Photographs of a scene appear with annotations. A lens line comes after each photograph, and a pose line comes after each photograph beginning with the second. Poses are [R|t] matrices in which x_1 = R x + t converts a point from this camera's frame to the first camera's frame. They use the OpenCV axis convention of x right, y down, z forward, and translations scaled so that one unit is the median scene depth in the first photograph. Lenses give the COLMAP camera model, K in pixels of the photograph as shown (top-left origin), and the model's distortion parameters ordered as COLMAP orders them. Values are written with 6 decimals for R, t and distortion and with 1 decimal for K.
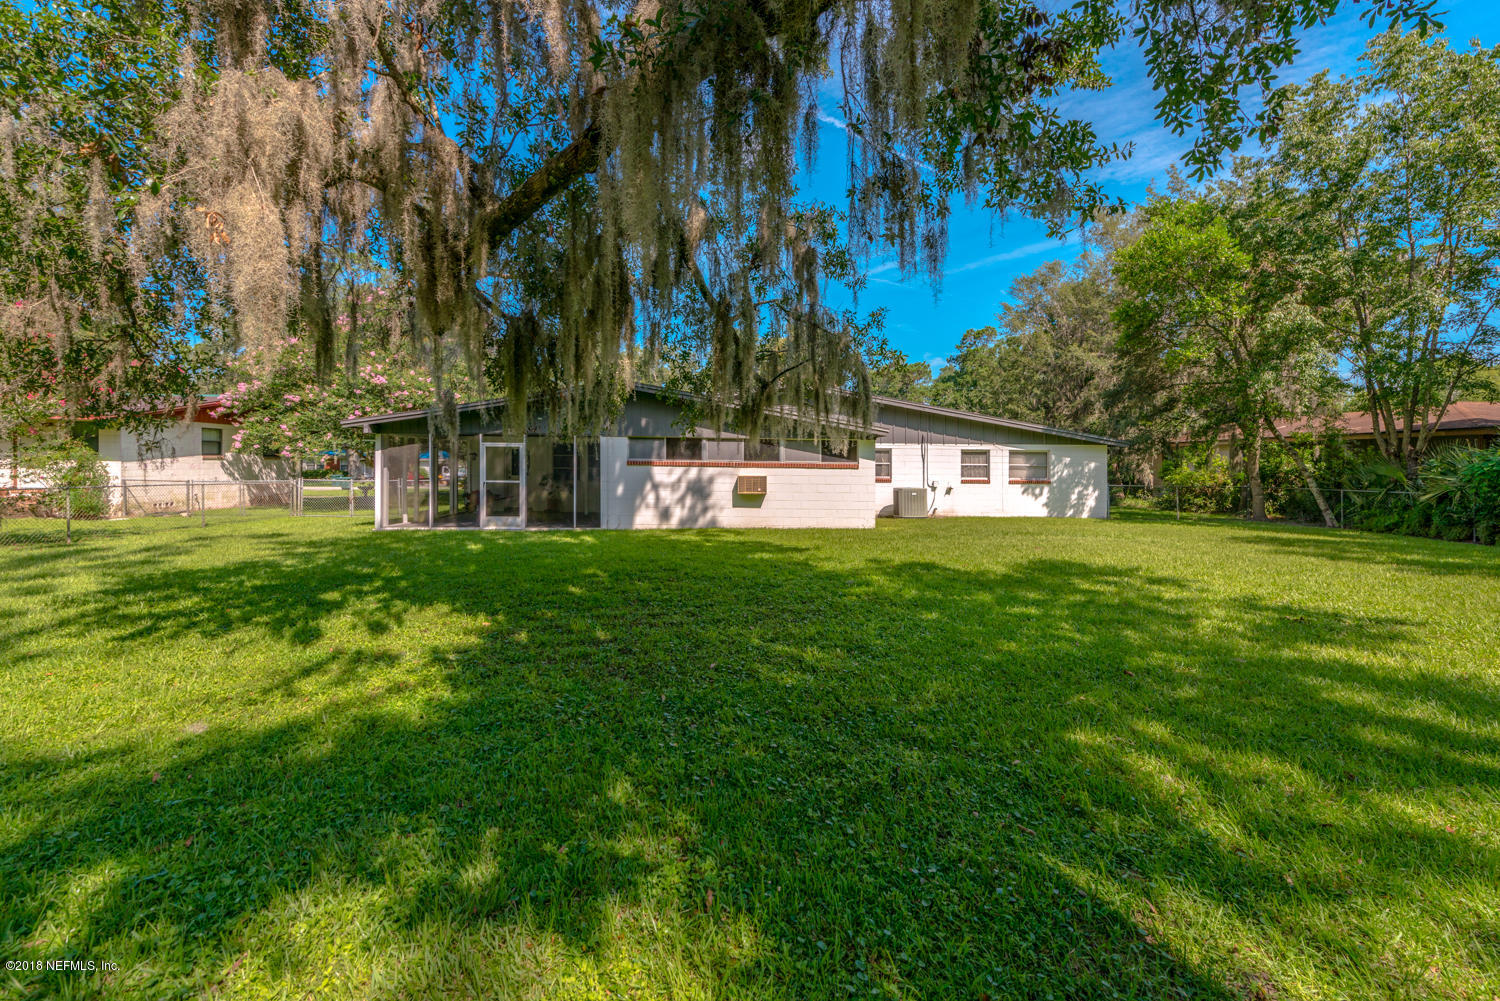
lens RADIAL K [[625.2, 0, 747.6], [0, 625.2, 477.7], [0, 0, 1]] dist [0.001346, 0.000000]
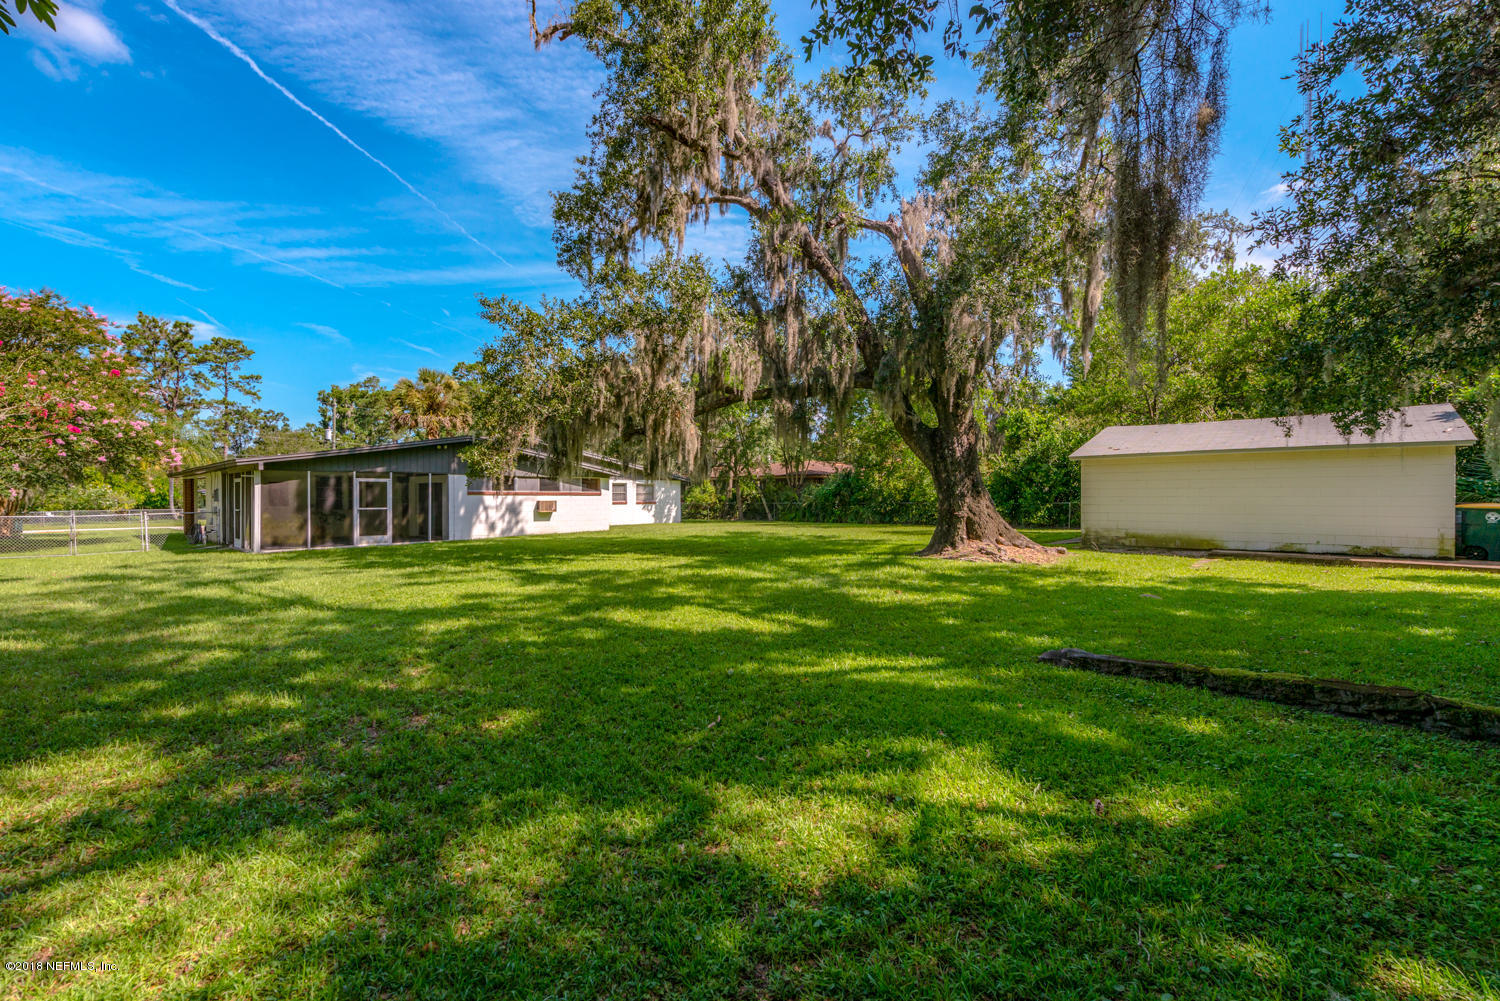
lens RADIAL K [[625.2, 0, 747.6], [0, 625.2, 477.7], [0, 0, 1]] dist [0.001346, 0.000000]
pose [[0.686263, 0.009298, 0.727294, -0.796376], [0.022181, 0.999186, -0.033703, 0.004414], [-0.727016, 0.039261, 0.685498, -0.471590]]
